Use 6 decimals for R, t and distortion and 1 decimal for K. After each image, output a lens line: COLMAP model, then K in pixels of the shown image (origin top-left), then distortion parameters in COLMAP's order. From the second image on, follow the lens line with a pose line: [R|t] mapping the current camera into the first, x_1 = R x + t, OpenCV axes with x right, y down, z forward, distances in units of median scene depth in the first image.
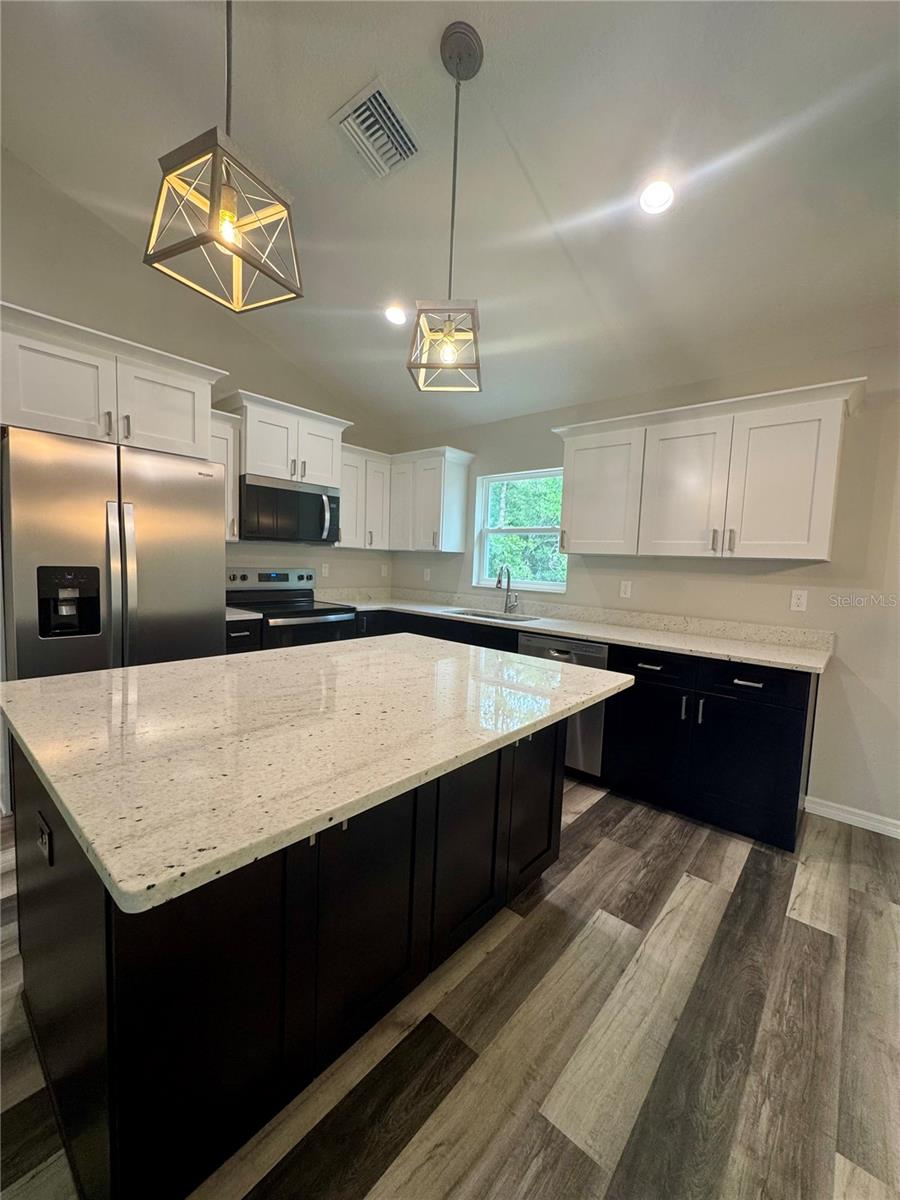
lens RADIAL K [[482.1, 0, 455.2], [0, 482.1, 599.8], [0, 0, 1]] dist [-0.003564, 0.000644]
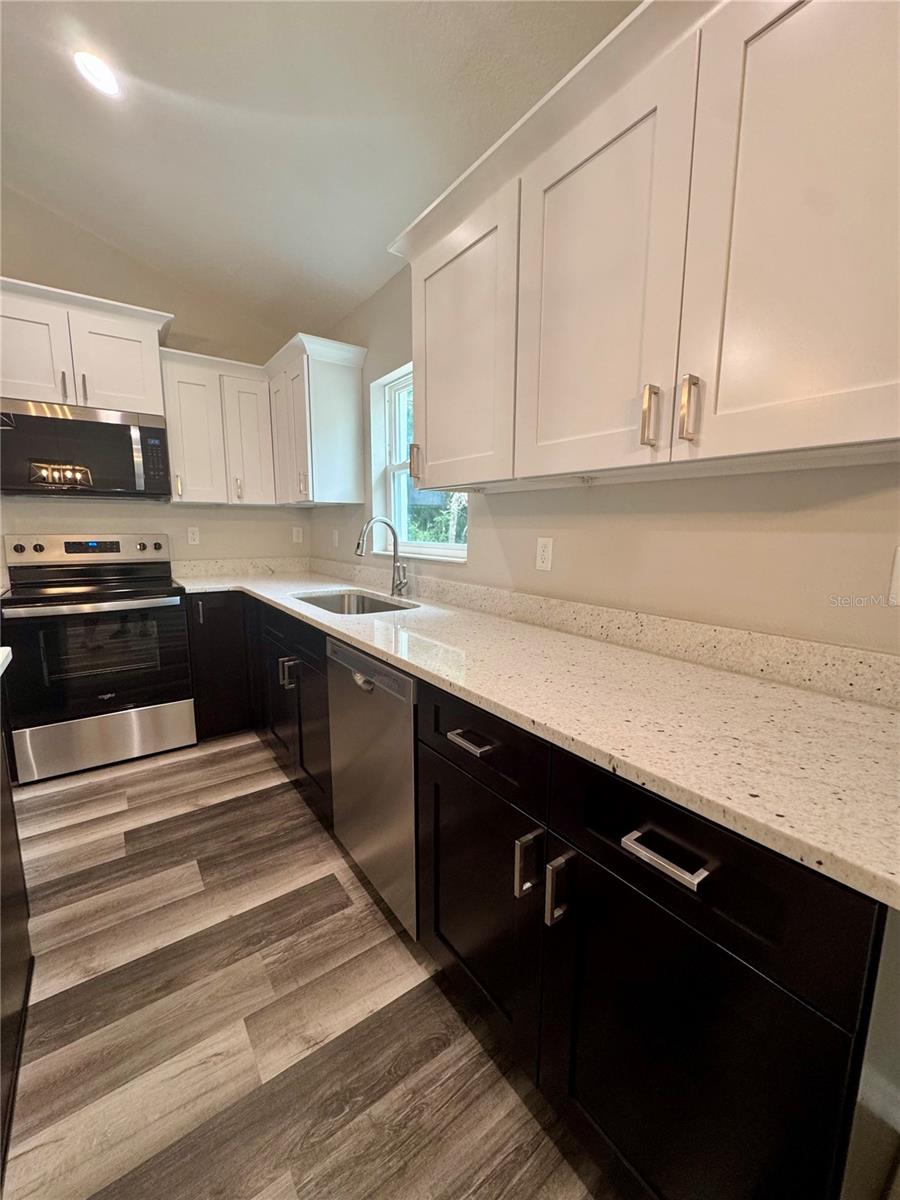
lens RADIAL K [[482.1, 0, 455.2], [0, 482.1, 599.8], [0, 0, 1]] dist [-0.003564, 0.000644]
pose [[0.972817, 0.001869, -0.231570, 0.352915], [0.013524, 0.997802, 0.064864, -0.007026], [0.231182, -0.066232, 0.970653, 0.438719]]
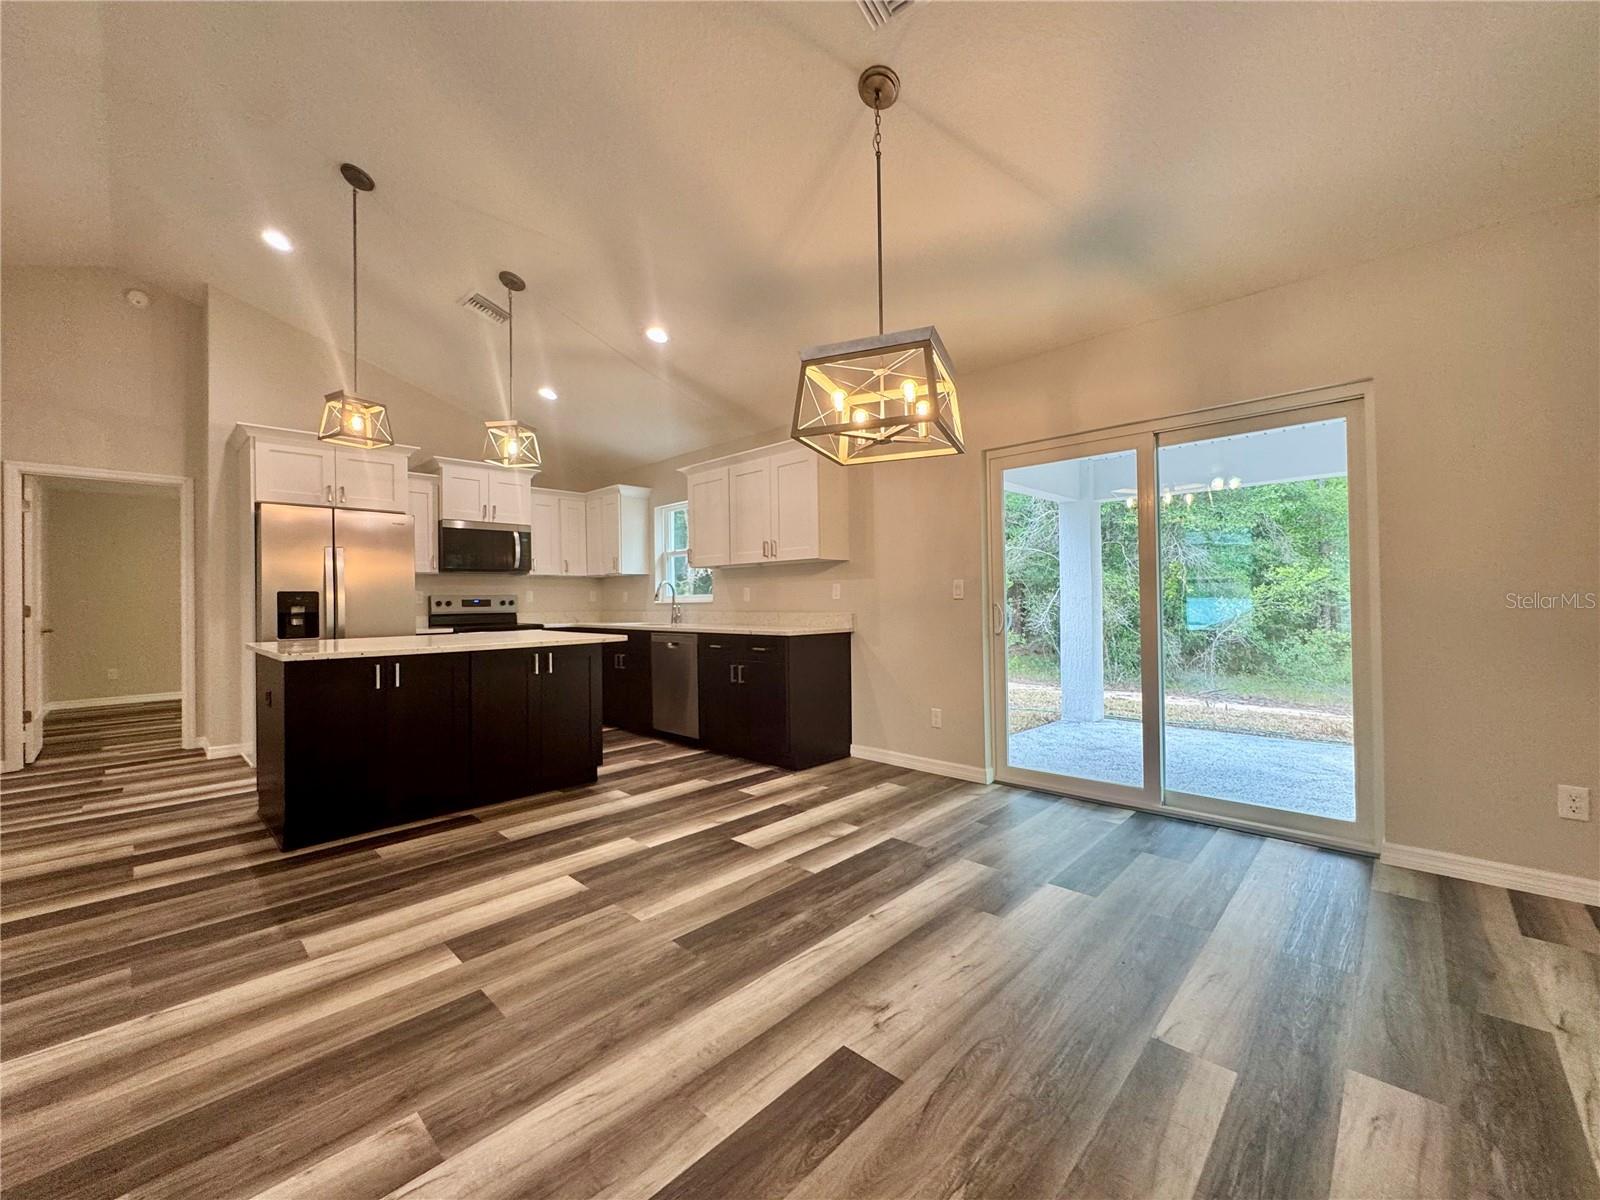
lens RADIAL K [[642.8, 0, 800.0], [0, 642.8, 600.0], [0, 0, 1]] dist [-0.003564, 0.000644]
pose [[0.997017, -0.053116, -0.056004, 0.534090], [0.048315, 0.995306, -0.083856, 0.123581], [0.060195, 0.080900, 0.994903, -0.549363]]
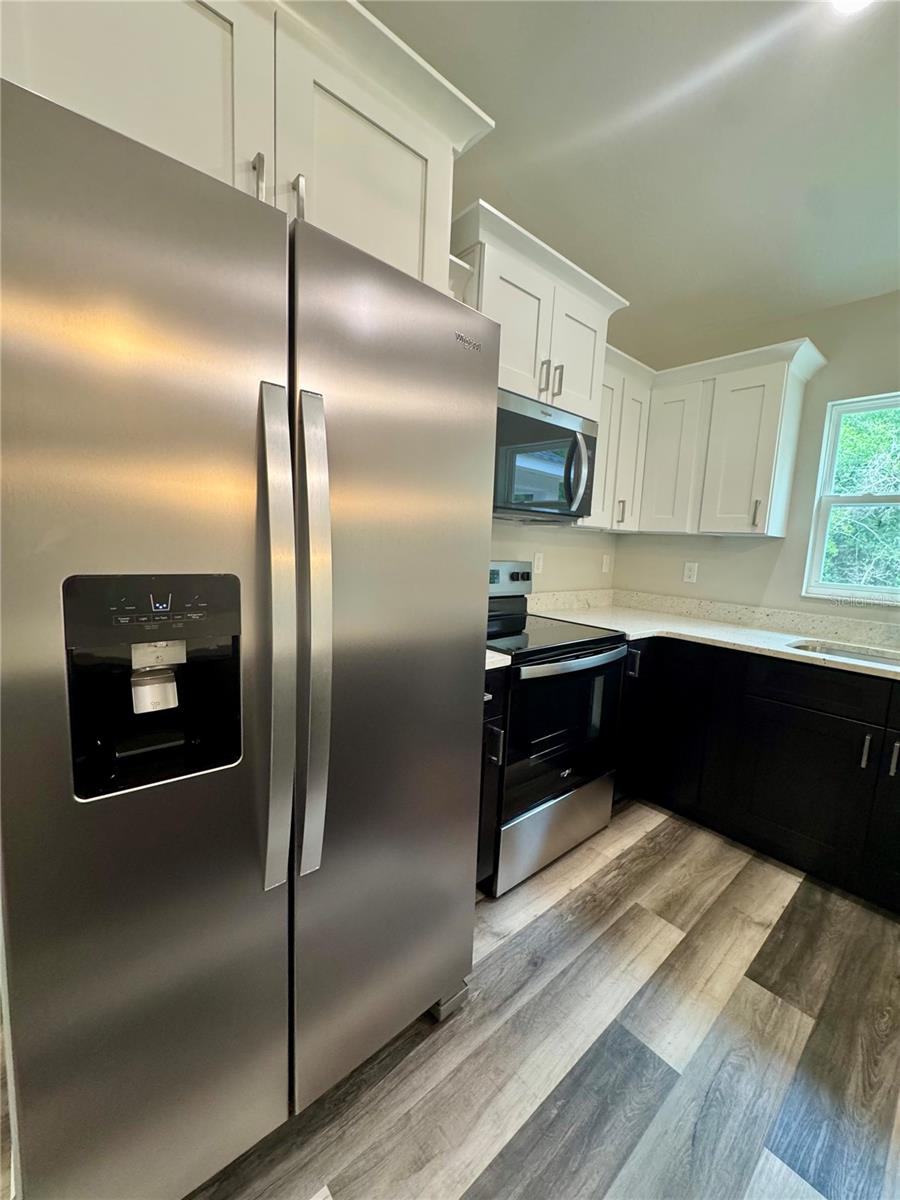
lens RADIAL K [[482.1, 0, 455.2], [0, 482.1, 599.8], [0, 0, 1]] dist [-0.003564, 0.000644]
pose [[0.990533, 0.026243, -0.134740, -0.349162], [-0.021288, 0.999048, 0.038089, -0.043265], [0.135611, -0.034860, 0.990149, 0.438698]]
